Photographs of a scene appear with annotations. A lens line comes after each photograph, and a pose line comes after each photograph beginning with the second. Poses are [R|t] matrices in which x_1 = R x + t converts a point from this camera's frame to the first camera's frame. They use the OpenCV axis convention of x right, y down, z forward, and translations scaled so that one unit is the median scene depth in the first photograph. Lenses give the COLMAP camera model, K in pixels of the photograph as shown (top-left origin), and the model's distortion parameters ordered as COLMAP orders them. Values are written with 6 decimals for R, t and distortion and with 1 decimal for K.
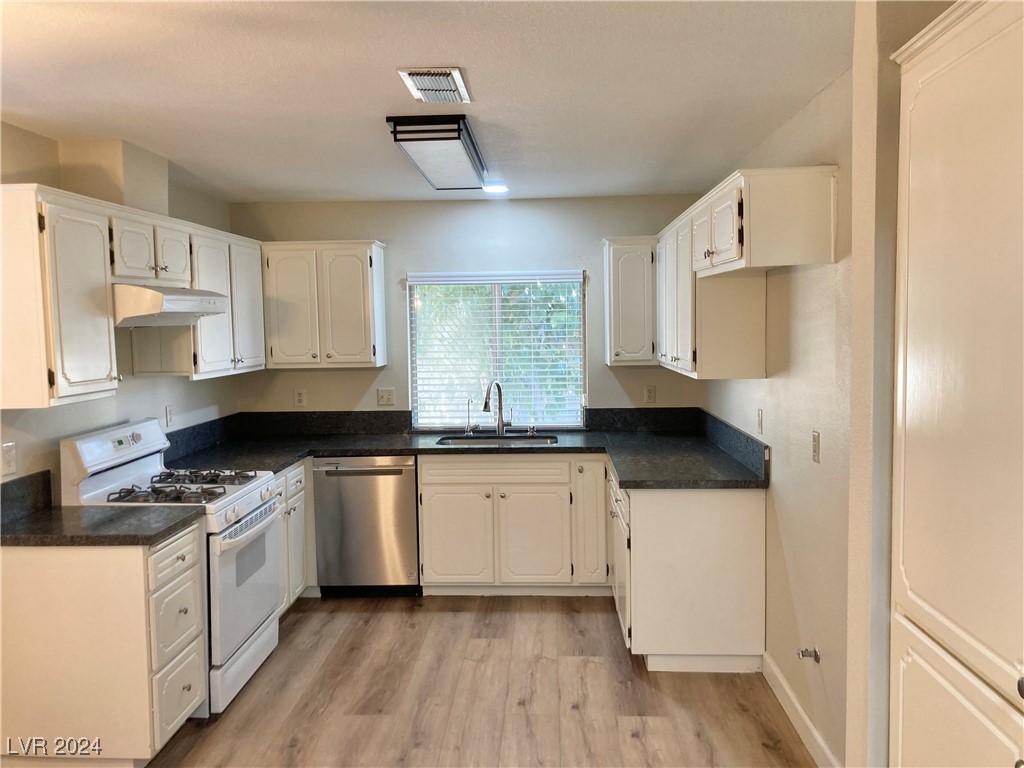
lens RADIAL K [[840.8, 0, 501.3], [0, 840.8, 388.3], [0, 0, 1]] dist [0.048214, -0.083536]
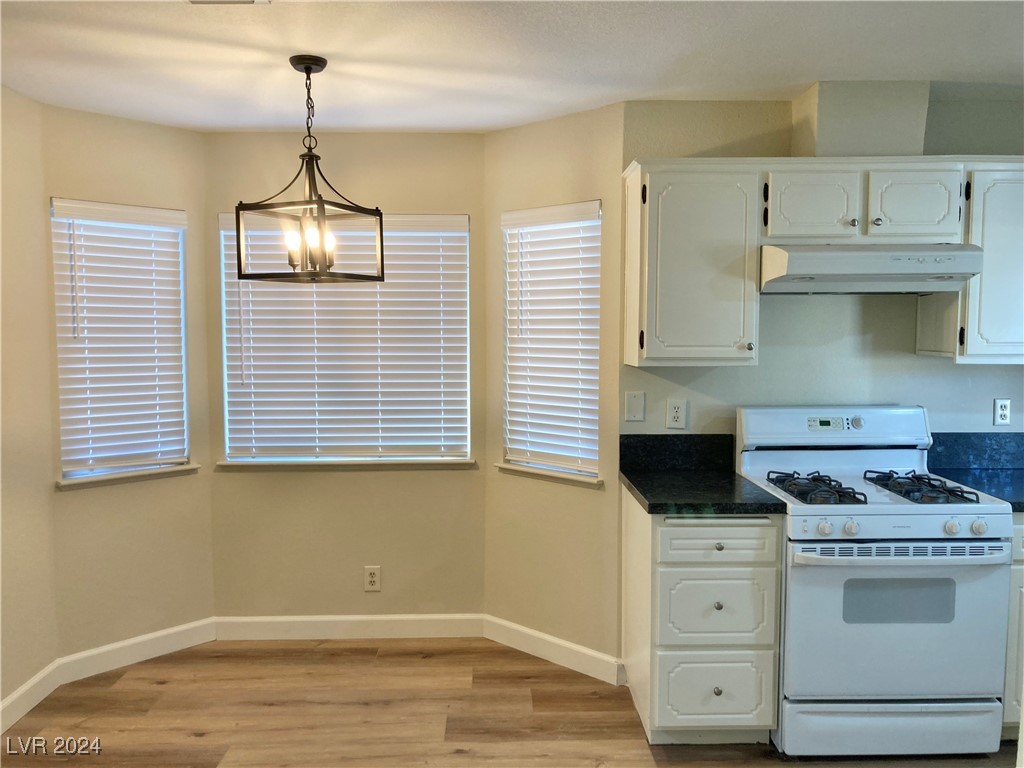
lens RADIAL K [[840.8, 0, 501.3], [0, 840.8, 388.3], [0, 0, 1]] dist [0.048214, -0.083536]
pose [[0.073593, 0.090010, -0.993218, 0.425182], [-0.082593, 0.993048, 0.083875, -0.019992], [0.993862, 0.075860, 0.080515, 0.604667]]
